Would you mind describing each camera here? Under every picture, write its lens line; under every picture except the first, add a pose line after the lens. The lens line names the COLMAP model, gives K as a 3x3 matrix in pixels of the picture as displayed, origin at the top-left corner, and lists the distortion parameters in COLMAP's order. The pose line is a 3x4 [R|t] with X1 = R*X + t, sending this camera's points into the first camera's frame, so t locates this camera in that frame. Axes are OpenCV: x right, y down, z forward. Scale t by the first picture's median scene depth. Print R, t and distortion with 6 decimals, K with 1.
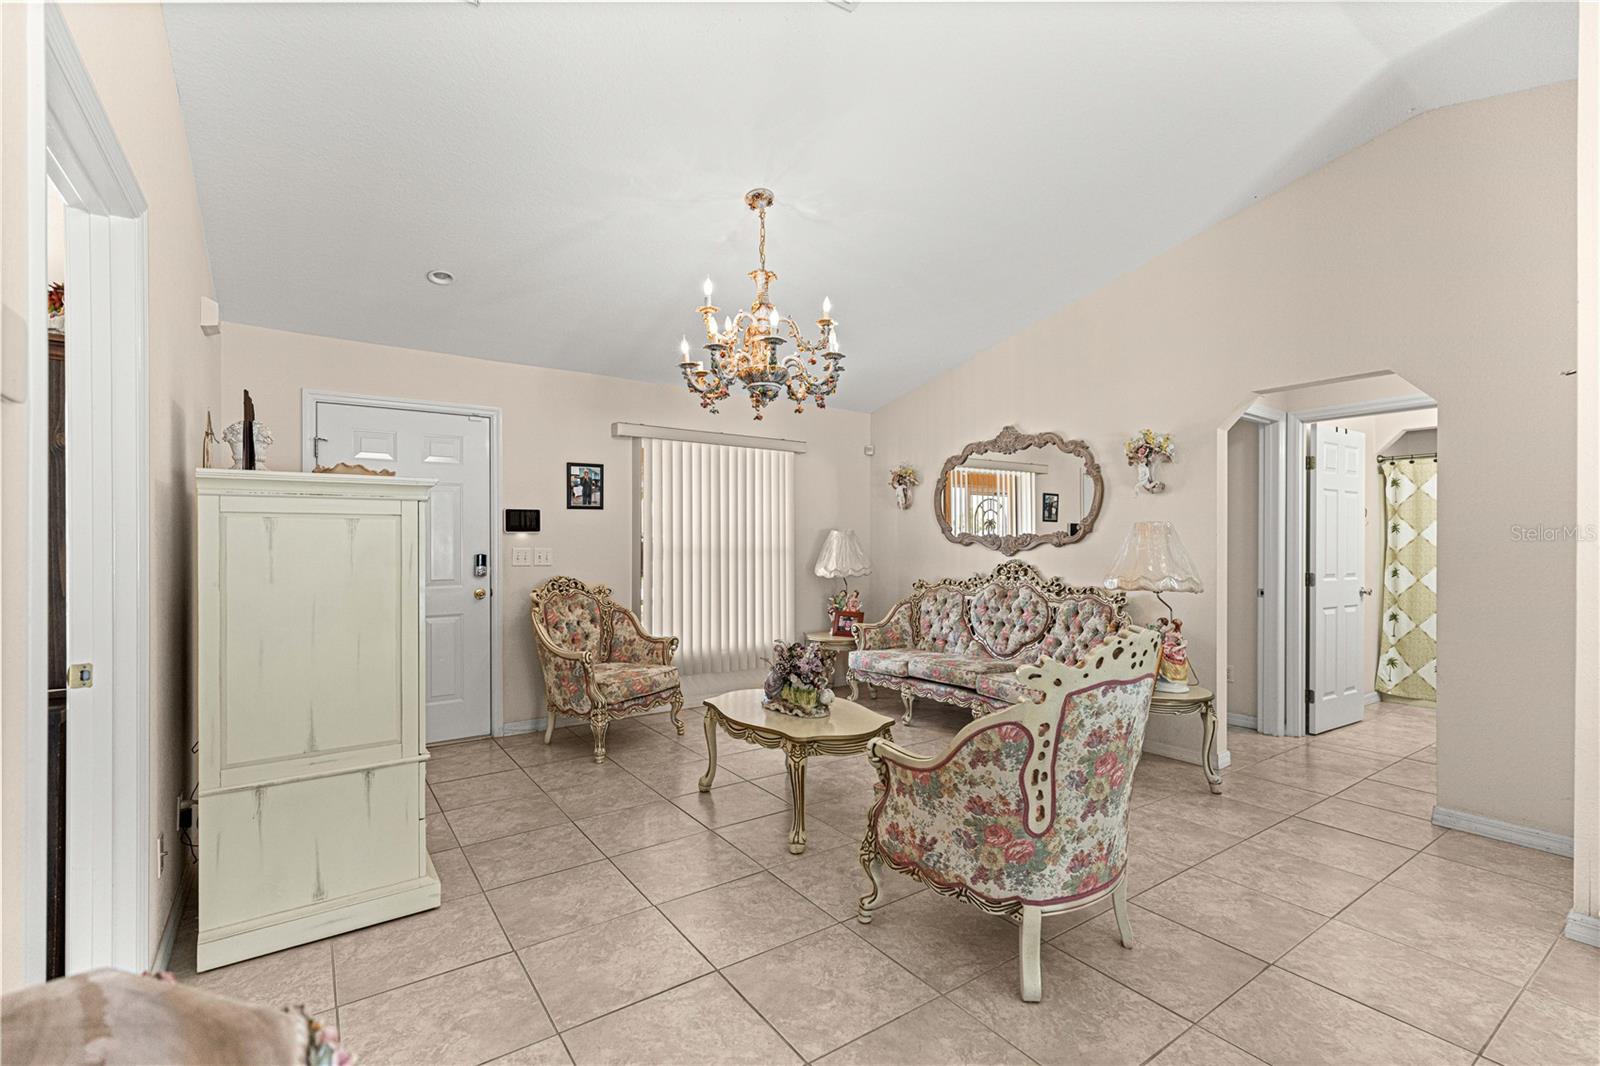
lens RADIAL K [[720.7, 0, 805.4], [0, 720.7, 540.5], [0, 0, 1]] dist [0.008671, -0.000912]
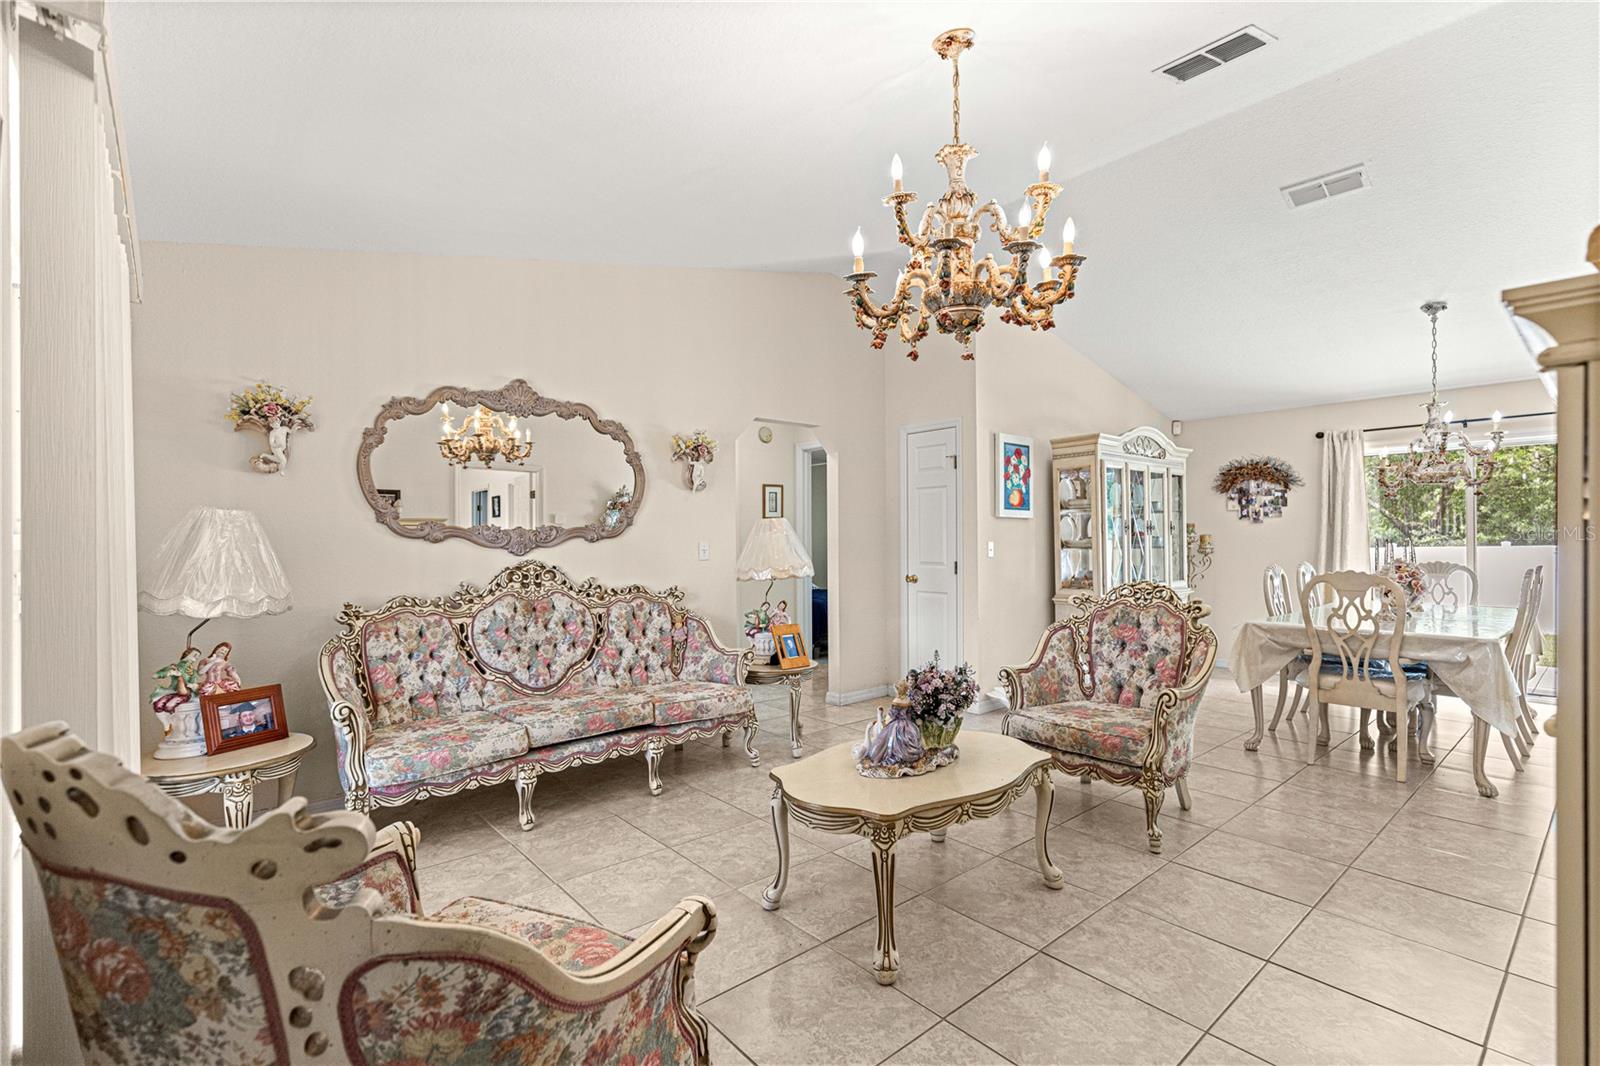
lens RADIAL K [[720.7, 0, 799.3], [0, 720.7, 540.0], [0, 0, 1]] dist [0.008671, -0.000912]
pose [[-0.102036, 0.001192, 0.994780, -0.497297], [0.004959, 0.999987, -0.000690, 0.007578], [-0.994768, 0.004863, -0.102041, 0.816943]]
